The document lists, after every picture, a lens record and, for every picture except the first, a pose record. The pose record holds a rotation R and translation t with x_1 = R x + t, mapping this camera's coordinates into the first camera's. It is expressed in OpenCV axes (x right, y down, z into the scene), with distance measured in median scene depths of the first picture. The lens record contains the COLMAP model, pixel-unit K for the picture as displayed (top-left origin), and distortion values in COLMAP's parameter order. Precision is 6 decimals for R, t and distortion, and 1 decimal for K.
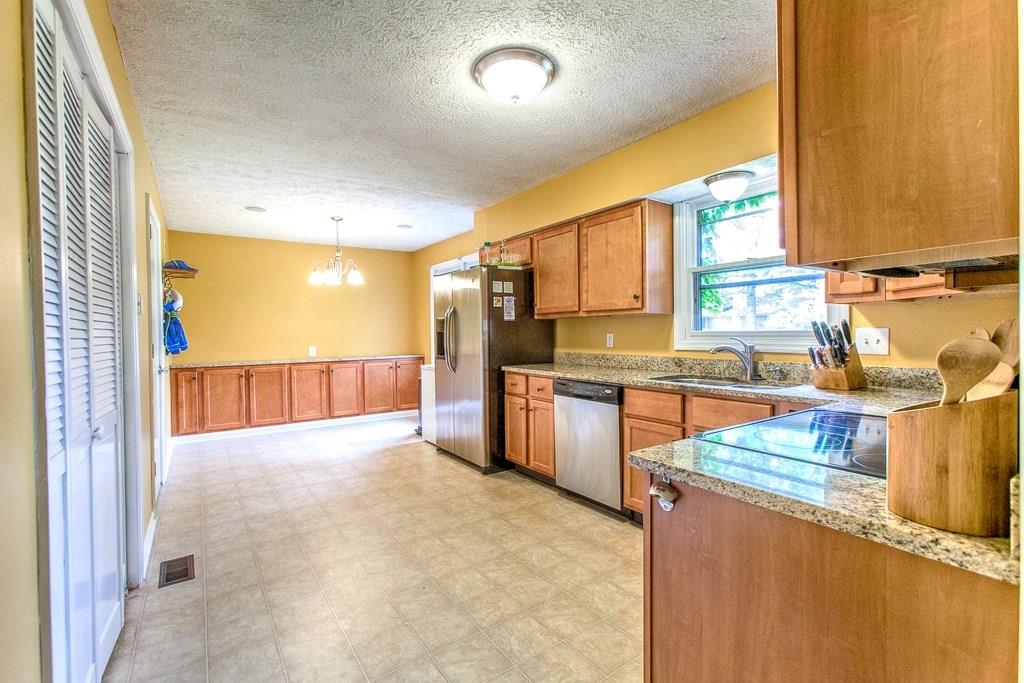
lens RADIAL K [[453.0, 0, 508.8], [0, 453.0, 338.8], [0, 0, 1]] dist [-0.004659, 0.000521]
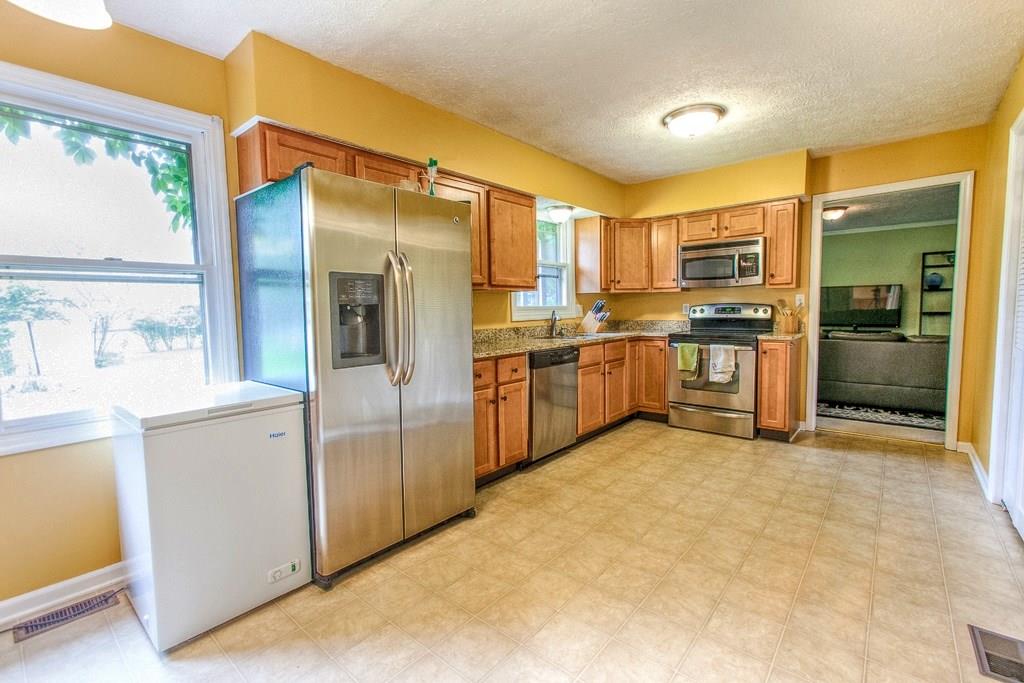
lens RADIAL K [[453.0, 0, 508.9], [0, 453.0, 338.5], [0, 0, 1]] dist [-0.004659, 0.000521]
pose [[-0.243250, -0.058545, 0.968195, -0.869308], [0.034486, 0.997024, 0.068953, -0.014810], [-0.969350, 0.050162, -0.240507, 1.345750]]
